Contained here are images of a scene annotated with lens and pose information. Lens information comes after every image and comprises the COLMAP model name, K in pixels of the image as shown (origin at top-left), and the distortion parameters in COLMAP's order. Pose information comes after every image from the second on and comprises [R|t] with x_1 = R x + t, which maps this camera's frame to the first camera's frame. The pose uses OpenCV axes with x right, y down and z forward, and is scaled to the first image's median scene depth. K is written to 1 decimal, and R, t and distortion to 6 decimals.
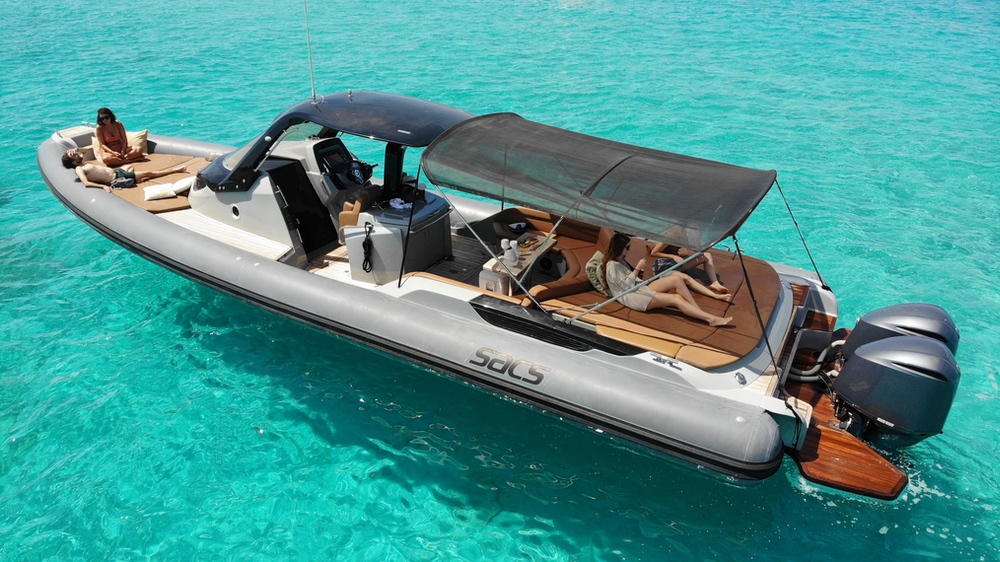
lens RADIAL K [[722.1, 0, 500.0], [0, 722.1, 281.0], [0, 0, 1]] dist [0.148874, -0.295161]
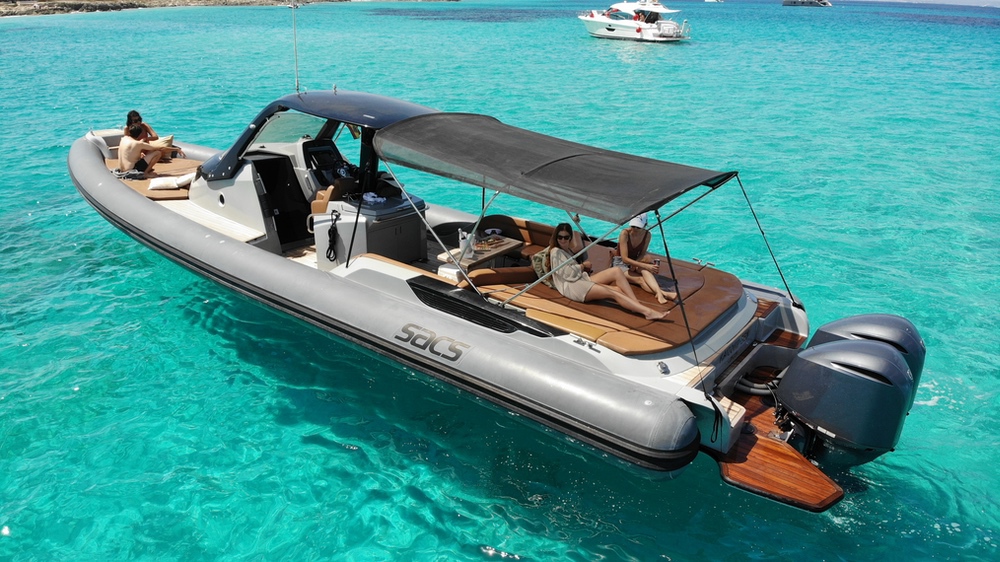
lens RADIAL K [[722.1, 0, 500.0], [0, 722.1, 281.0], [0, 0, 1]] dist [0.148874, -0.295161]
pose [[0.990874, 0.072171, -0.113842, 0.192532], [-0.085028, 0.990013, -0.112444, 0.127343], [0.104590, 0.121098, 0.987115, 0.042356]]
